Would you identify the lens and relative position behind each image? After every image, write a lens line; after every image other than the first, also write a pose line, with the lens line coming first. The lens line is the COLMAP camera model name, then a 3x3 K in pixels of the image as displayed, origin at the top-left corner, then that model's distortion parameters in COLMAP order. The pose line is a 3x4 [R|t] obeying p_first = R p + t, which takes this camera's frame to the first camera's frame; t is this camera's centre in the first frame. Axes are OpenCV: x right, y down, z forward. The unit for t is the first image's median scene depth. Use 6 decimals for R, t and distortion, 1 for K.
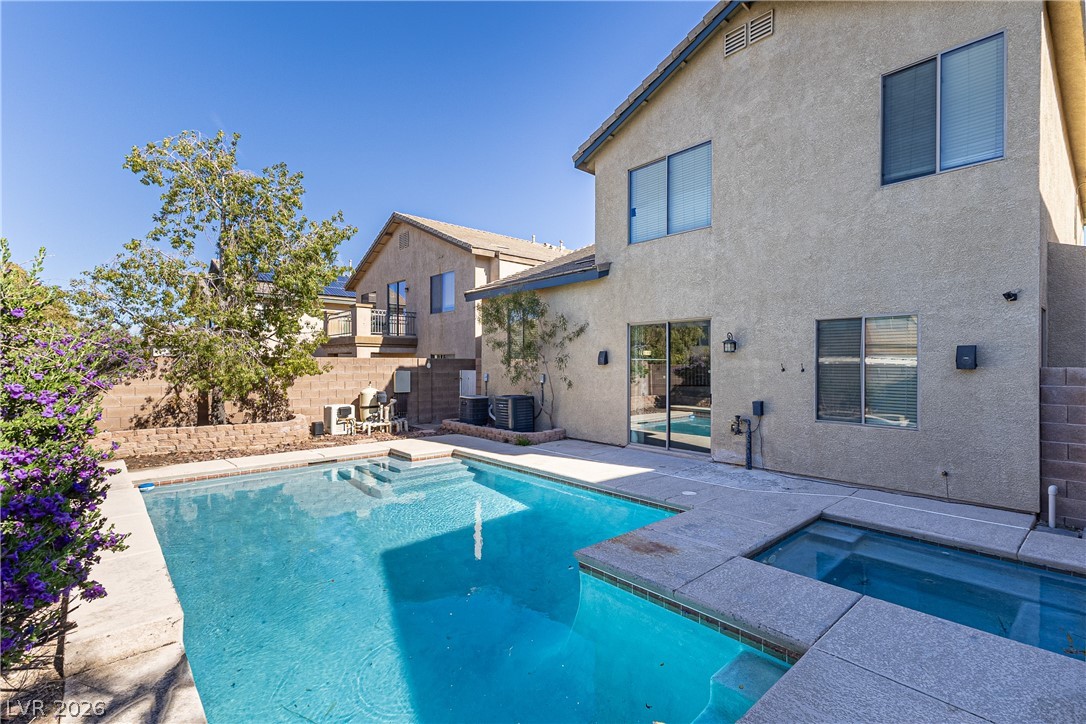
lens RADIAL K [[492.4, 0, 537.7], [0, 492.4, 363.2], [0, 0, 1]] dist [0.019878, -0.003581]
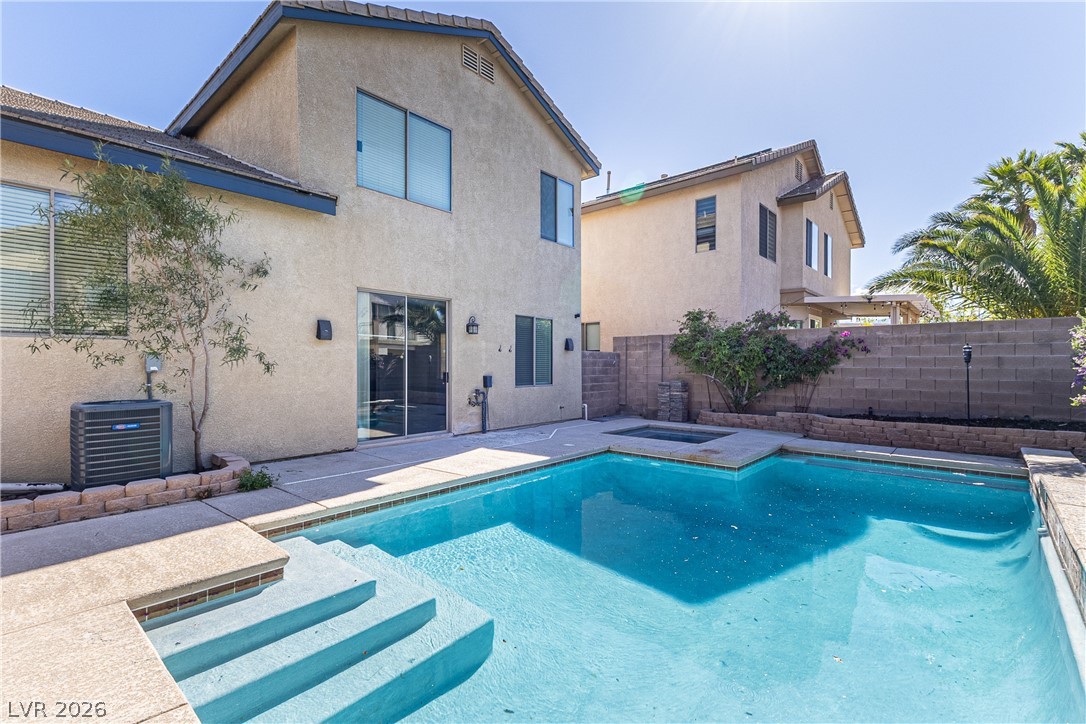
lens RADIAL K [[492.4, 0, 539.1], [0, 492.4, 363.5], [0, 0, 1]] dist [0.019878, -0.003581]
pose [[-0.122222, 0.000188, 0.992503, -0.728994], [-0.001385, 0.999999, -0.000360, 0.044308], [-0.992502, -0.001418, -0.122222, 0.963642]]
